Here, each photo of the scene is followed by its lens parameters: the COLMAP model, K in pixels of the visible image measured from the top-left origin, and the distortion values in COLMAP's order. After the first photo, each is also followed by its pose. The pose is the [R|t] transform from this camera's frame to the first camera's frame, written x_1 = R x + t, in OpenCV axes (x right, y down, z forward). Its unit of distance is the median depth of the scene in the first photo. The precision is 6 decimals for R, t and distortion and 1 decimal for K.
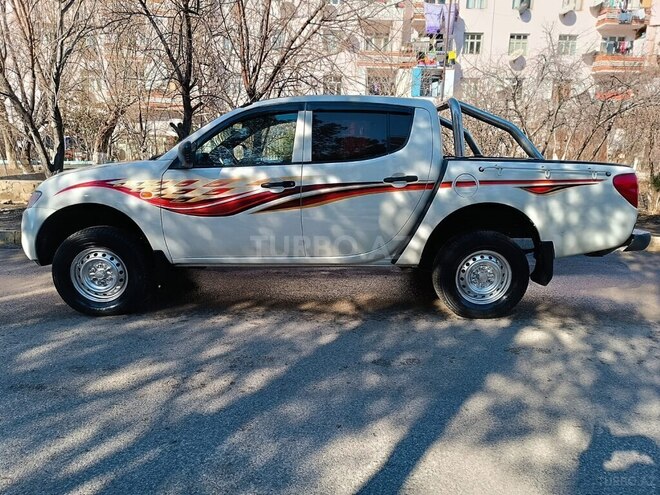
lens RADIAL K [[476.0, 0, 327.0], [0, 476.0, 250.4], [0, 0, 1]] dist [0.036112, -0.036528]
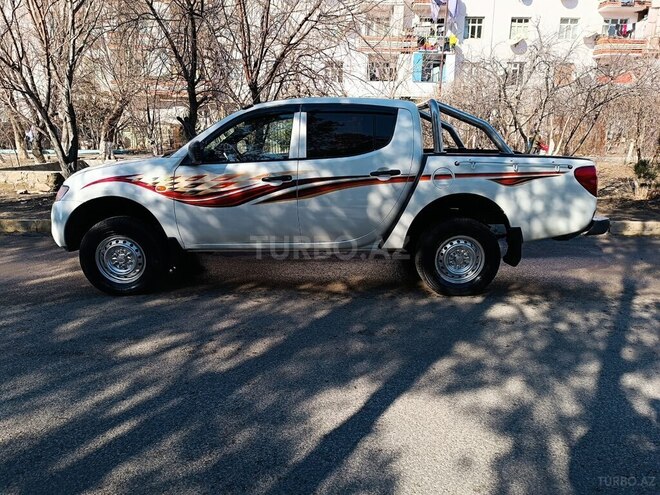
lens RADIAL K [[476.0, 0, 327.0], [0, 476.0, 250.4], [0, 0, 1]] dist [0.036112, -0.036528]
pose [[0.999944, -0.006303, -0.008515, 0.024376], [0.006567, 0.999486, 0.031374, -0.002869], [0.008313, -0.031428, 0.999471, -0.133868]]
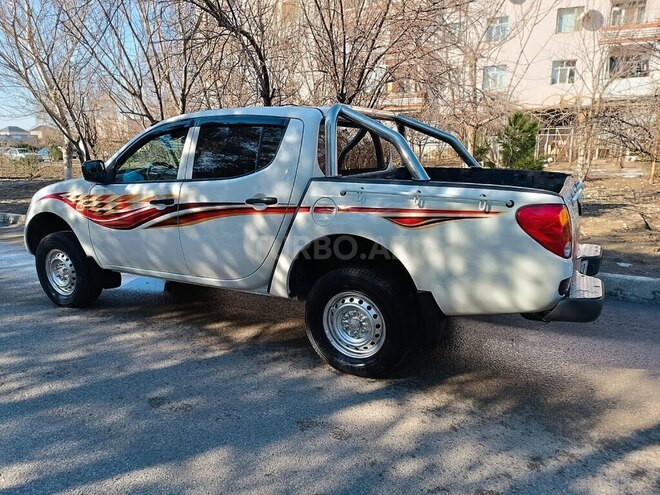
lens RADIAL K [[476.0, 0, 327.0], [0, 476.0, 250.4], [0, 0, 1]] dist [0.036112, -0.036528]
pose [[0.874855, 0.083986, -0.477049, 0.686651], [-0.081503, 0.996335, 0.025940, -0.090561], [0.477479, 0.016188, 0.878494, 0.281488]]
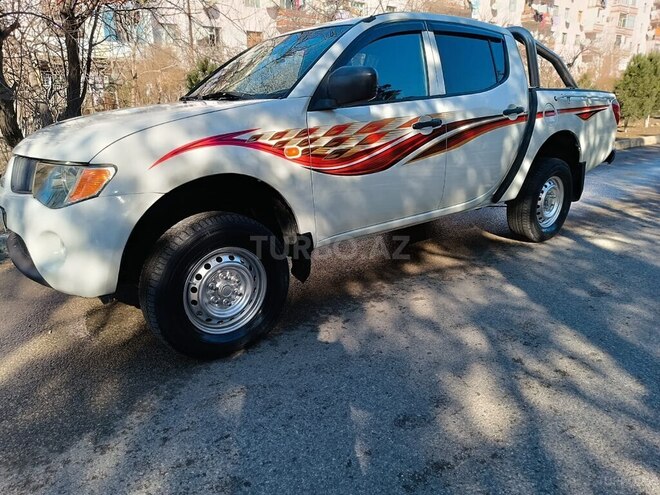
lens RADIAL K [[476.9, 0, 330.0], [0, 476.9, 247.5], [0, 0, 1]] dist [0.036157, -0.037969]
pose [[0.782127, -0.205482, 0.588265, -0.747227], [0.156184, 0.978574, 0.134163, -0.068200], [-0.603228, -0.013055, 0.797462, 0.447756]]
